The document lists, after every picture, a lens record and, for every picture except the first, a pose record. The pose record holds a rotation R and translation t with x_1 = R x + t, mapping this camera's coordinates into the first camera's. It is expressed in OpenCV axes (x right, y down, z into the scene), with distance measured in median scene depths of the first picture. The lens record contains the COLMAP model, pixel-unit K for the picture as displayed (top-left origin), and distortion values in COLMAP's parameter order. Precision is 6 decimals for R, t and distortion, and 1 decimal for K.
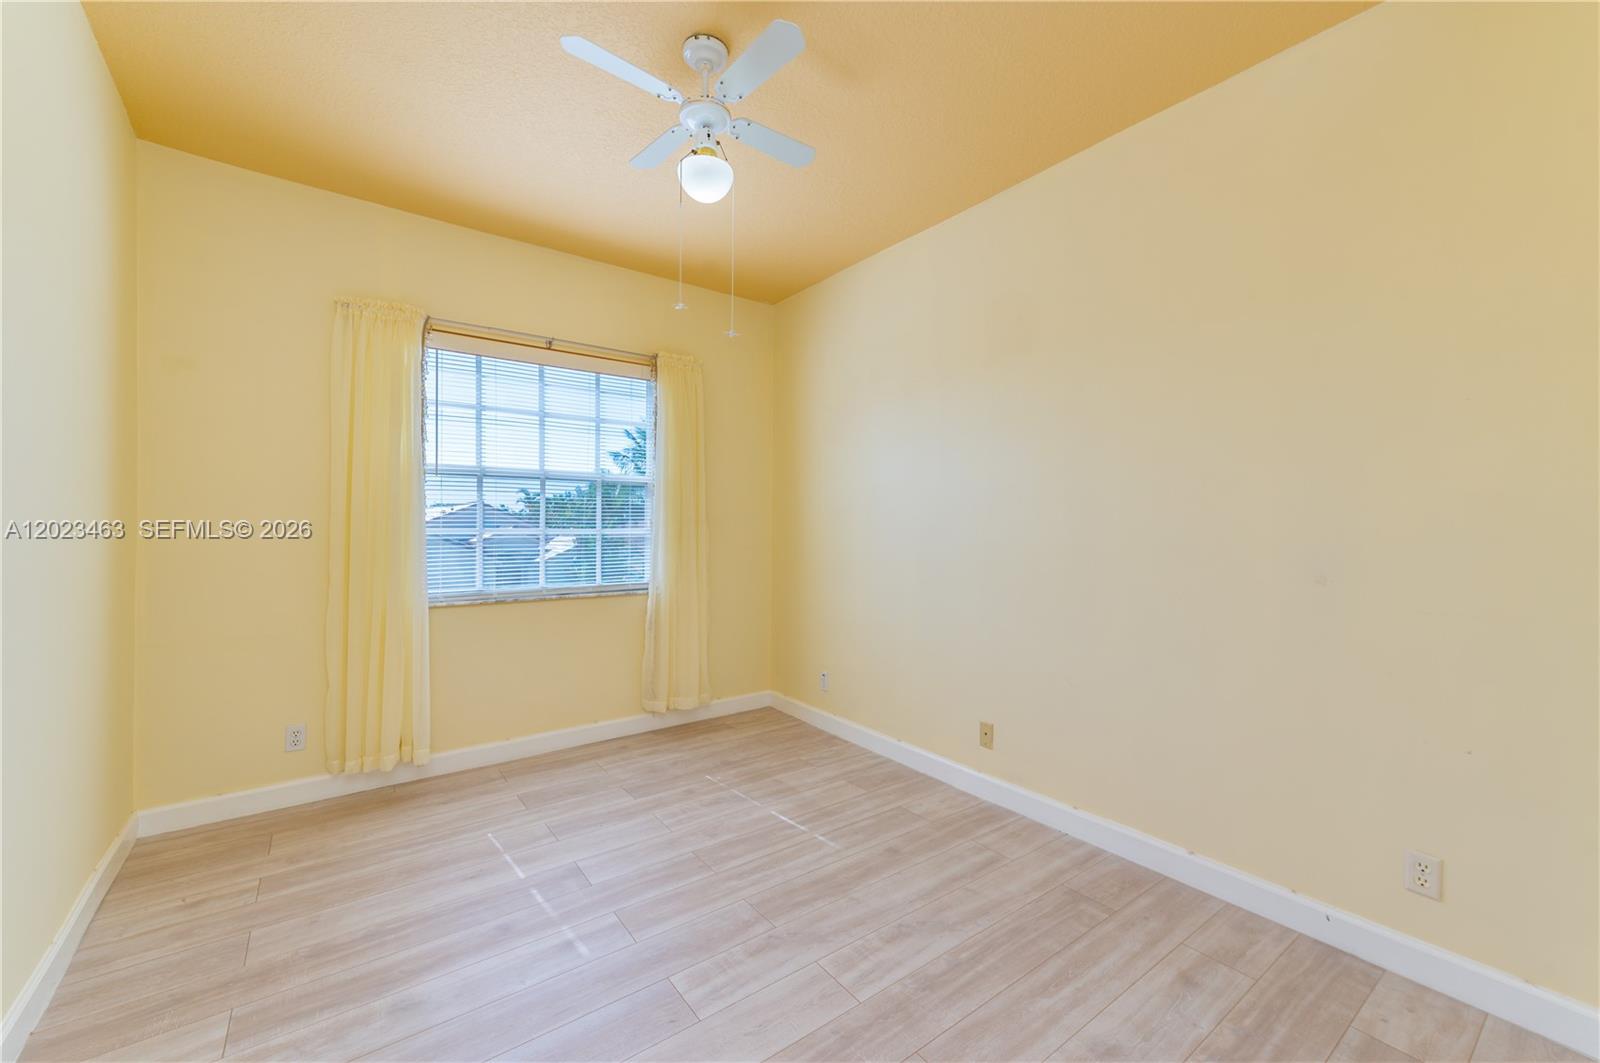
lens RADIAL K [[662.2, 0, 807.7], [0, 662.2, 527.9], [0, 0, 1]] dist [-0.014160, -0.000013]
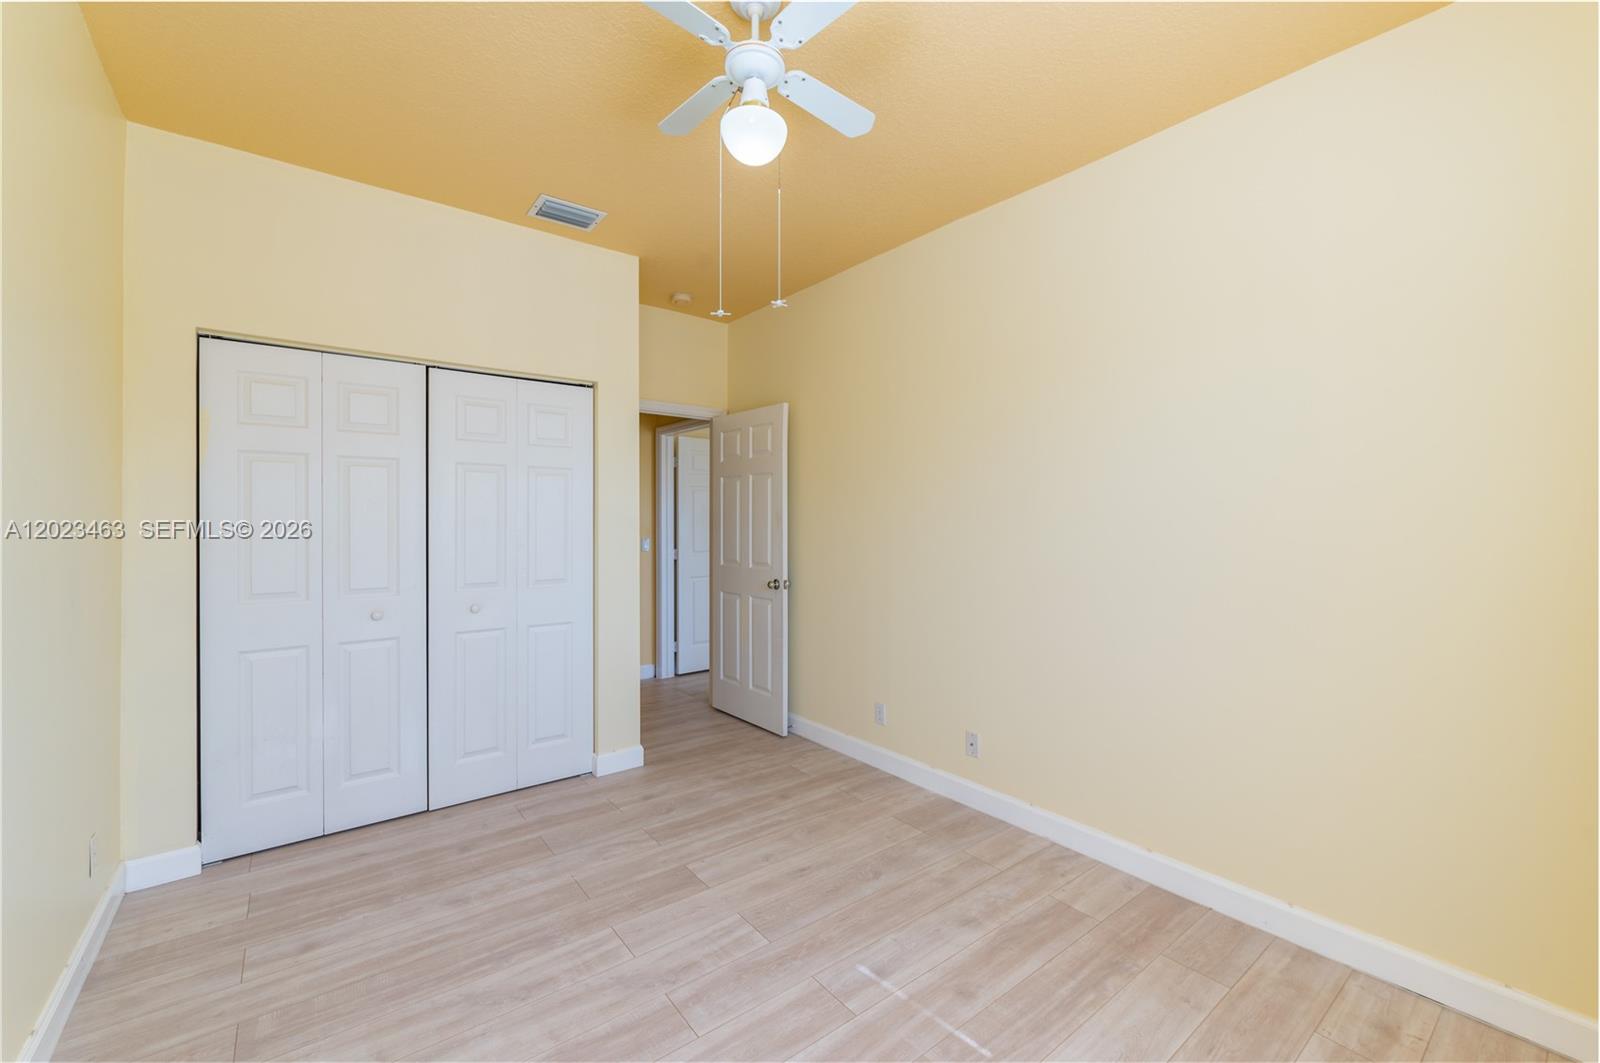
lens RADIAL K [[662.2, 0, 807.7], [0, 662.2, 527.9], [0, 0, 1]] dist [-0.014160, -0.000013]
pose [[-0.999642, -0.012717, -0.023545, -0.228483], [-0.013000, 0.999845, 0.011907, -0.049550], [0.023390, 0.012209, -0.999652, 2.027839]]
